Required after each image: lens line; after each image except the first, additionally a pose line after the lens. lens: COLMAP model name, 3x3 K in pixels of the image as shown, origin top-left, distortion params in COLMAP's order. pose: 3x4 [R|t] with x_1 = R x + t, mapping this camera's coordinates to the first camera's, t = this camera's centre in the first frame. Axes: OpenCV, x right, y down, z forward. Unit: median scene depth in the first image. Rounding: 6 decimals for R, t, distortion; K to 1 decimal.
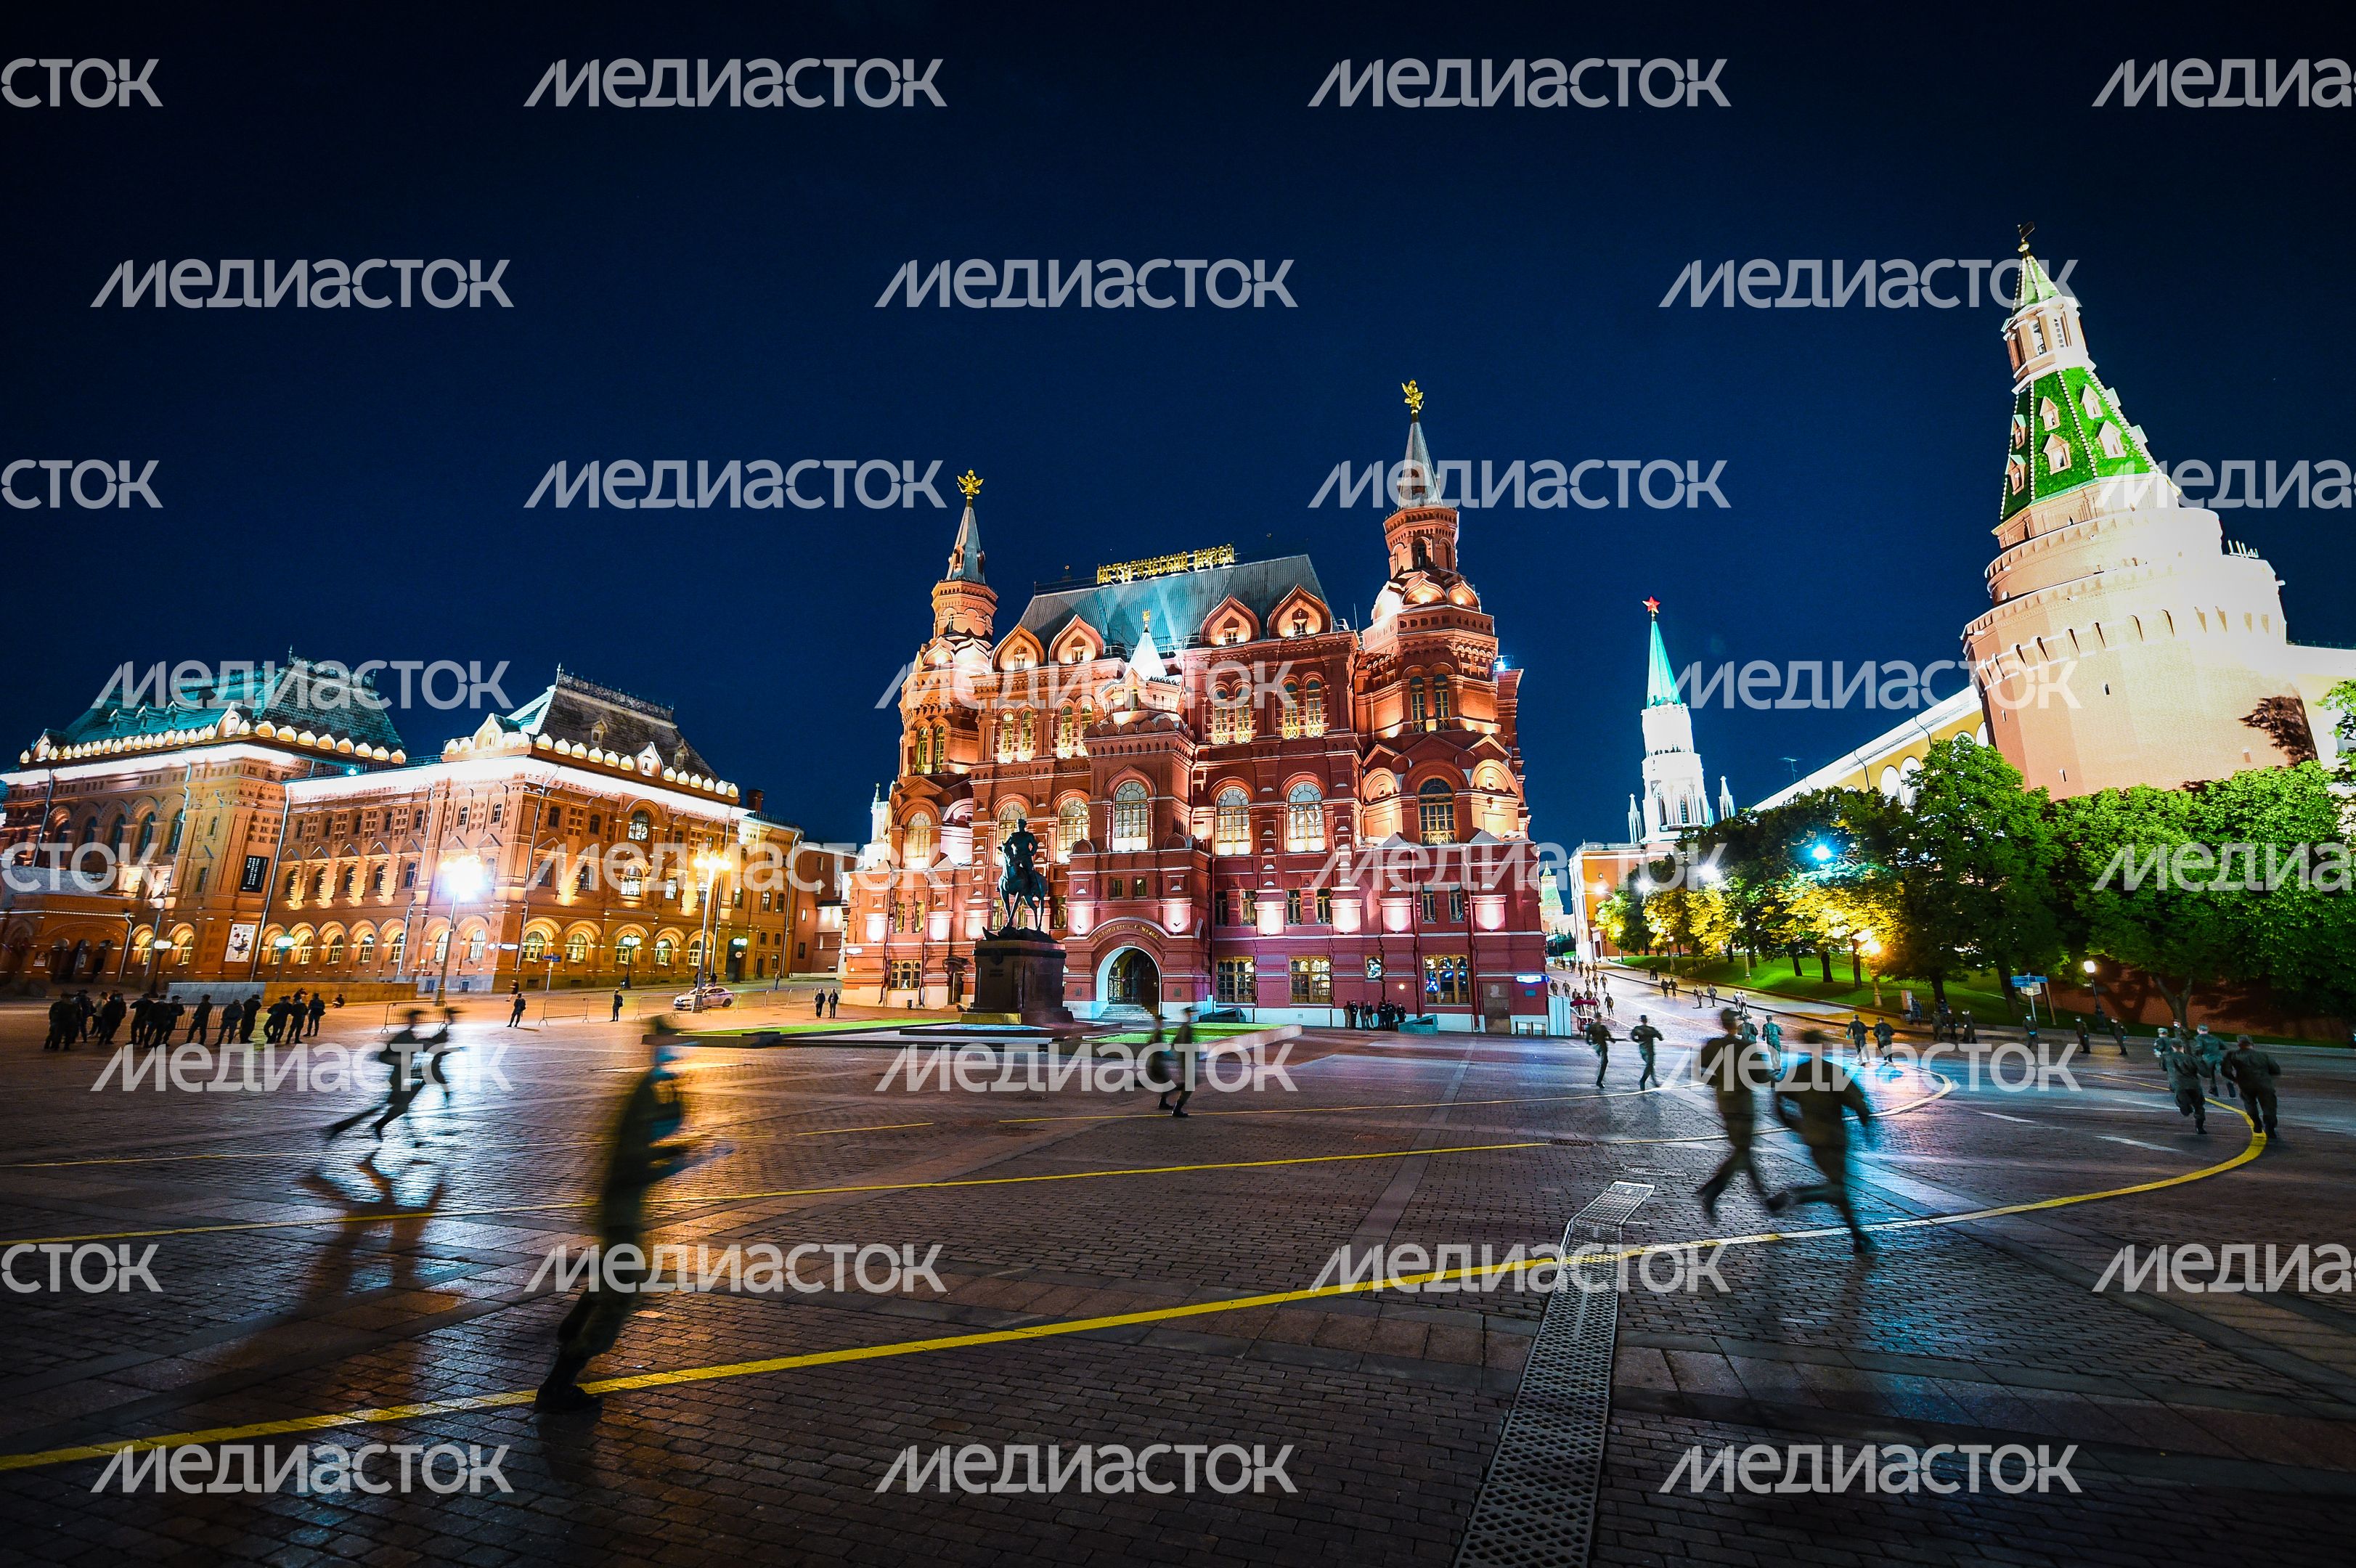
lens RADIAL K [[928.4, 0, 1176.0], [0, 928.4, 779.8], [0, 0, 1]] dist [0.007775, -0.003192]
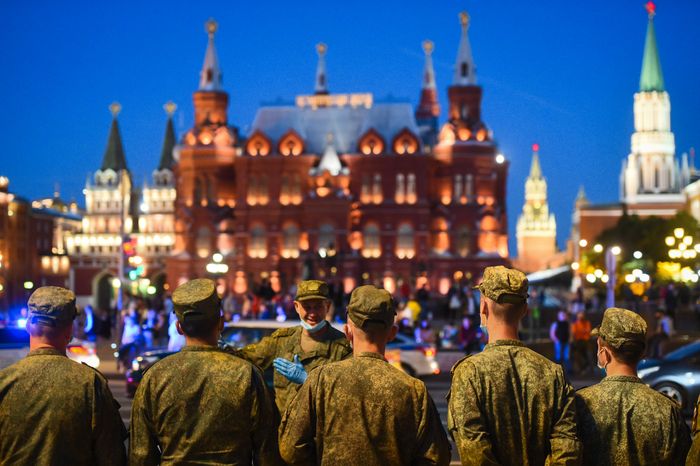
lens RADIAL K [[1513.7, 0, 347.6], [0, 1513.7, 228.2], [0, 0, 1]] dist [0.006698, 0.000000]
pose [[0.983112, 0.011245, 0.182659, -0.616288], [-0.042417, 0.984931, 0.167665, -0.553115], [-0.178021, -0.172582, 0.968774, -2.309590]]
